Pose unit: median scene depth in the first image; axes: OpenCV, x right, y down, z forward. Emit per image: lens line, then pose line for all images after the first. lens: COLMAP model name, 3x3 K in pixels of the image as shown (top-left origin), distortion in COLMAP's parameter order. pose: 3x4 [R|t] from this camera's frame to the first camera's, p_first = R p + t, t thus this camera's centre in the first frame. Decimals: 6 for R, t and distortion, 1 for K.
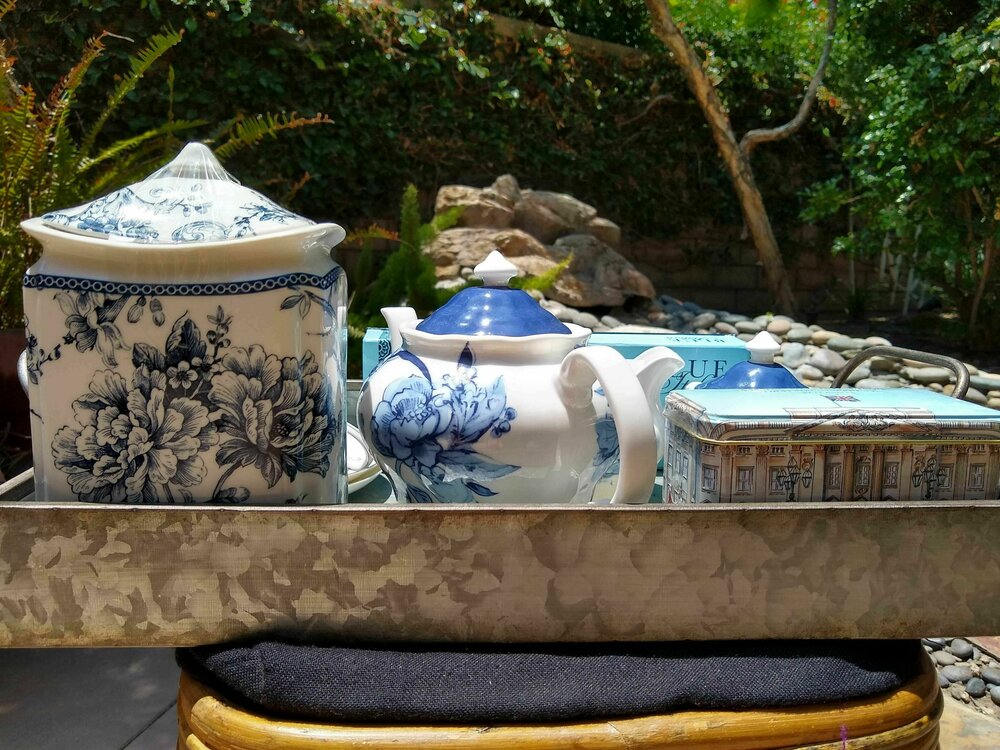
lens RADIAL K [[747.5, 0, 504.5], [0, 747.5, 371.3], [0, 0, 1]] dist [-0.019532, 0.007254]
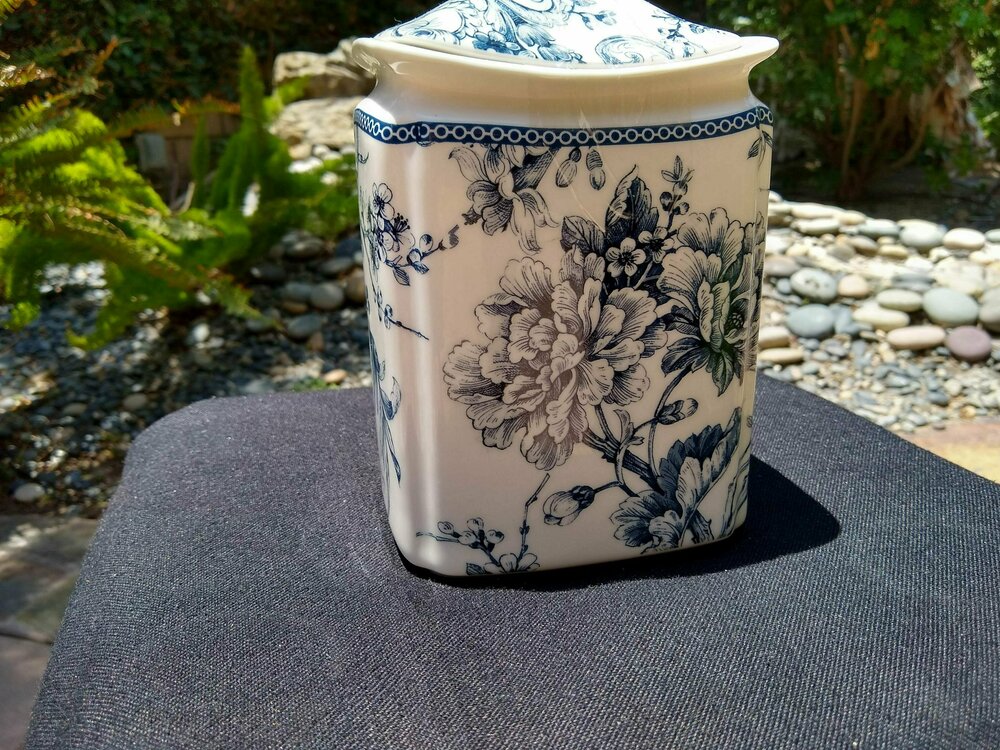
lens RADIAL K [[747.5, 0, 462.2], [0, 747.5, 392.5], [0, 0, 1]] dist [-0.019532, 0.007254]
pose [[0.985144, -0.100110, 0.139532, -0.701561], [0.072702, 0.979231, 0.189266, -0.015038], [-0.155582, -0.176310, 0.971962, 0.286530]]
